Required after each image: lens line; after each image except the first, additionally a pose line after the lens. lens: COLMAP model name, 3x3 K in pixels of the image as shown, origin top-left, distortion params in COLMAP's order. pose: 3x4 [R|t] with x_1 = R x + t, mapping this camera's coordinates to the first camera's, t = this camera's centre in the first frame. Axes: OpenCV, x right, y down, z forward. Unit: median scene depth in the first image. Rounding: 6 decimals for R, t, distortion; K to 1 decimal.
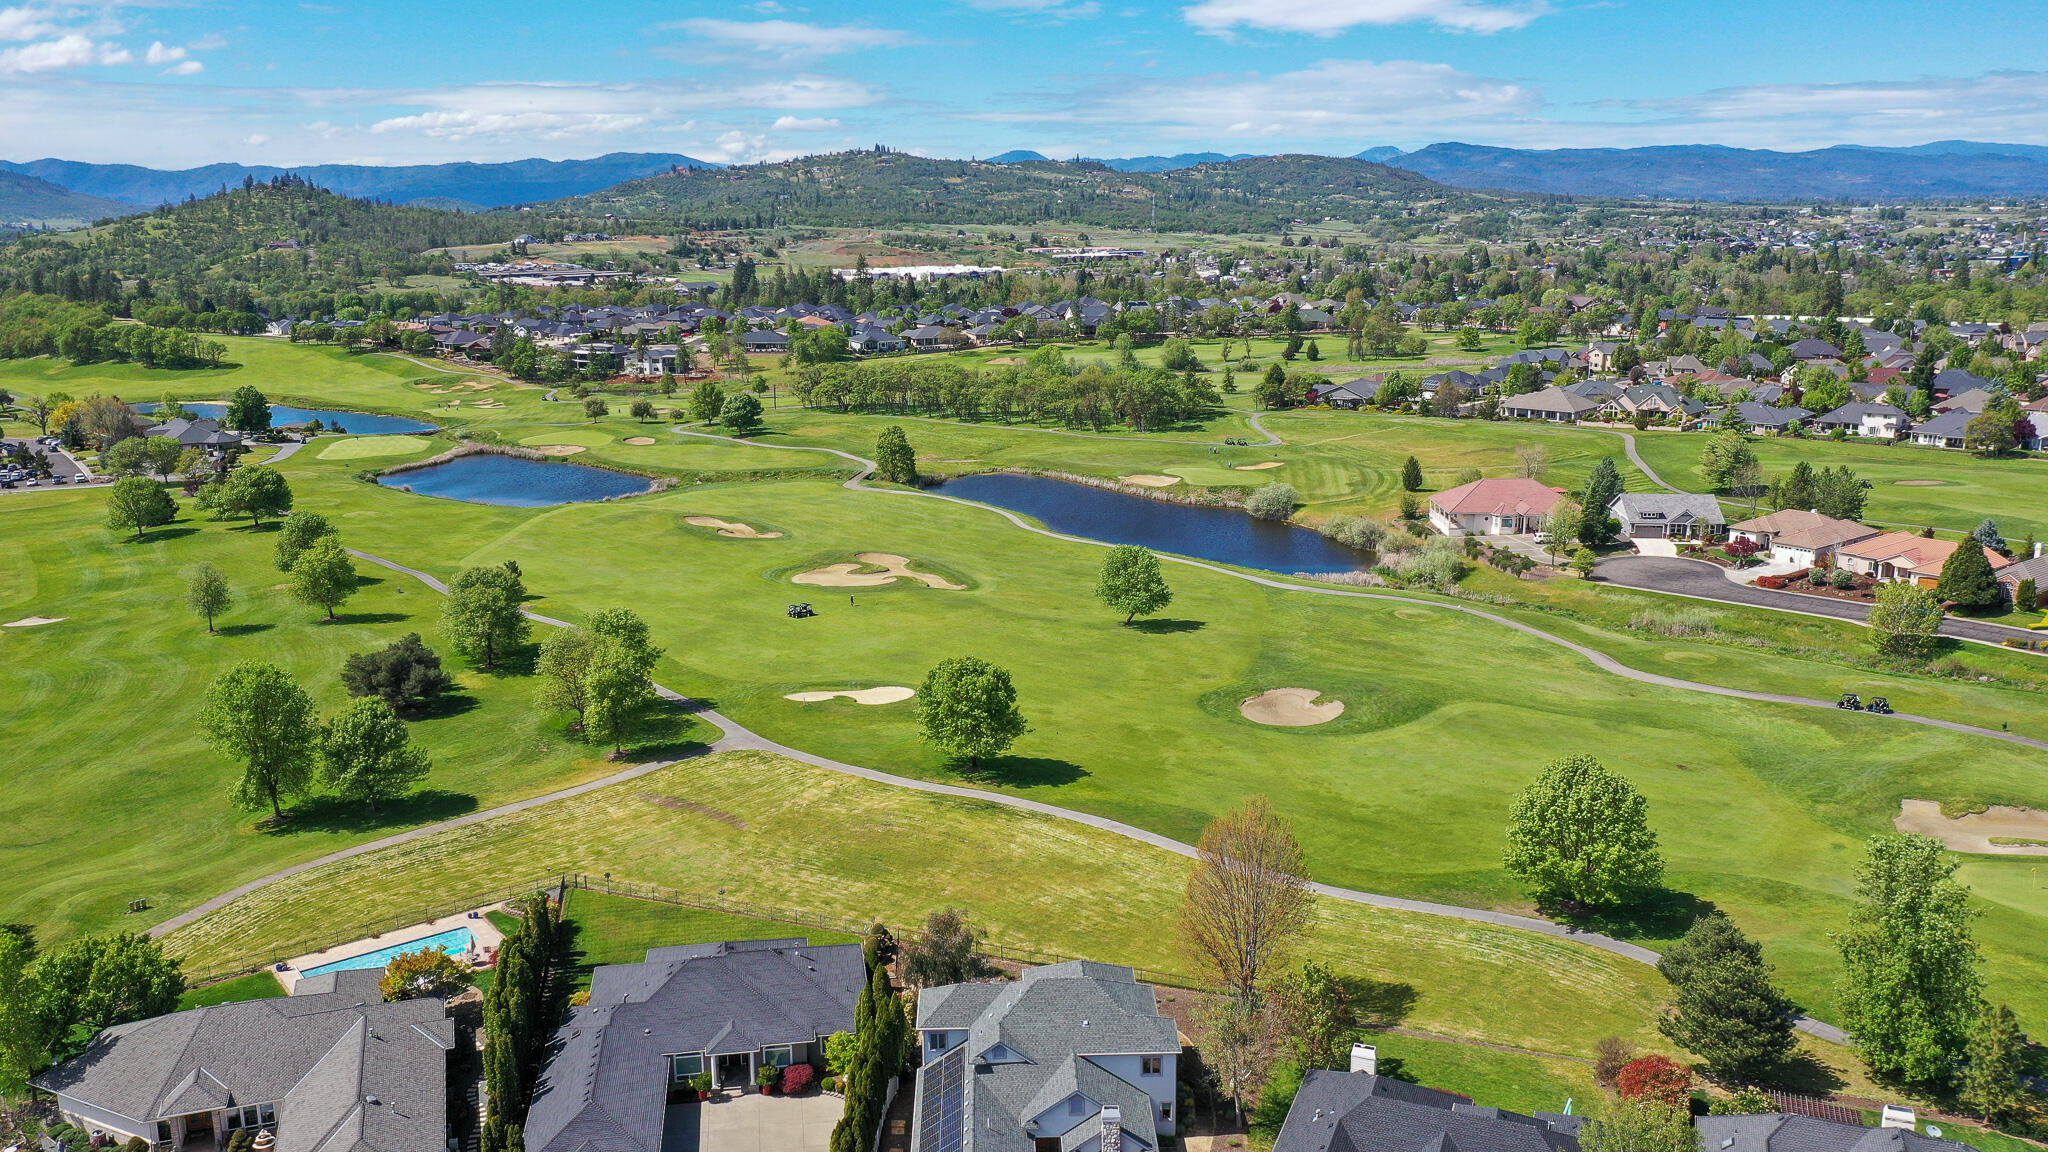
lens RADIAL K [[1617.9, 0, 1021.8], [0, 1617.9, 575.2], [0, 0, 1]] dist [0.009420, 0.000301]
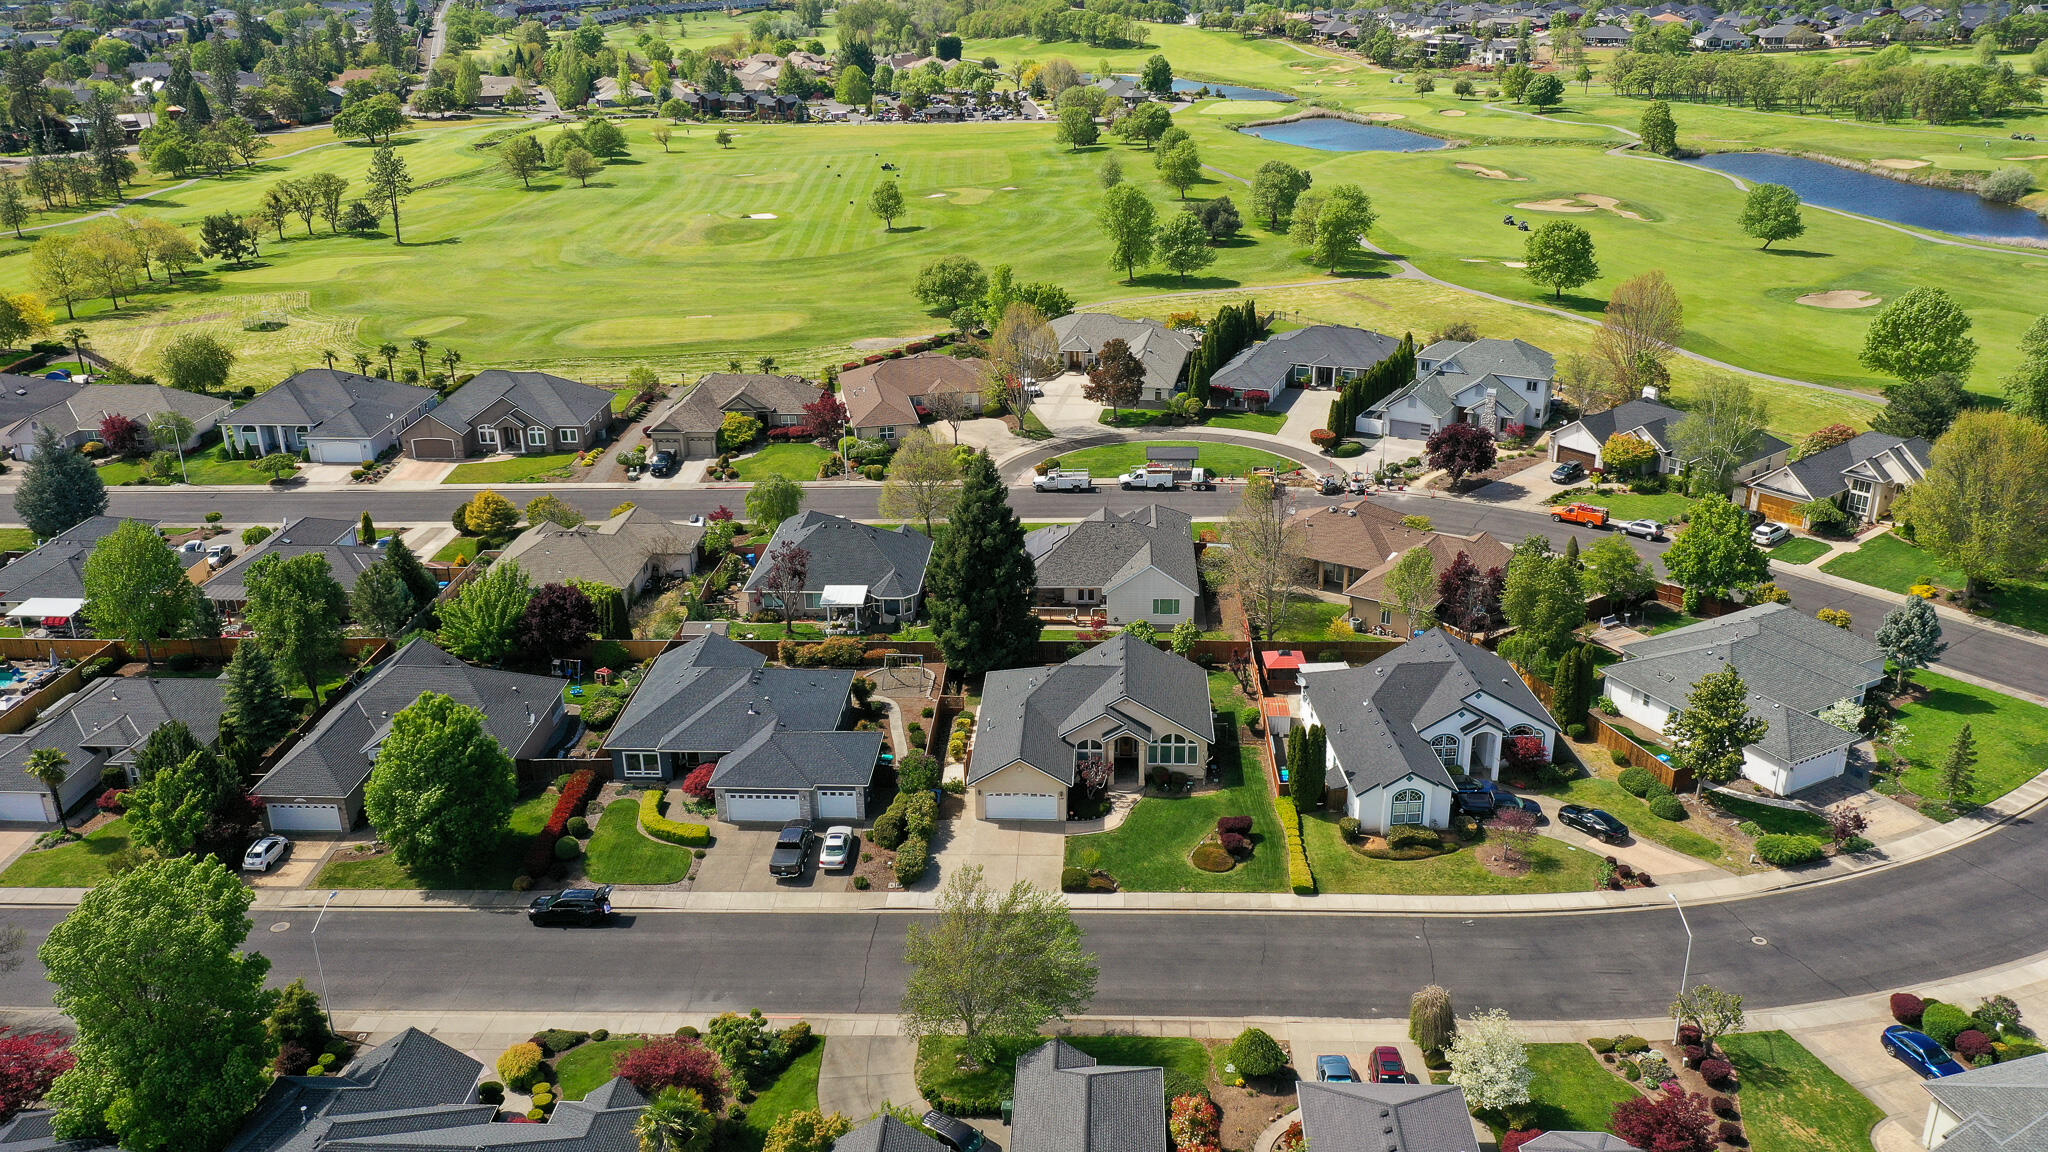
lens RADIAL K [[1617.9, 0, 1021.8], [0, 1617.9, 575.2], [0, 0, 1]] dist [0.009420, 0.000301]
pose [[0.861557, 0.183781, -0.473228, 0.129113], [-0.102336, 0.975909, 0.192688, 0.056981], [0.497240, -0.117584, 0.859608, -0.235953]]
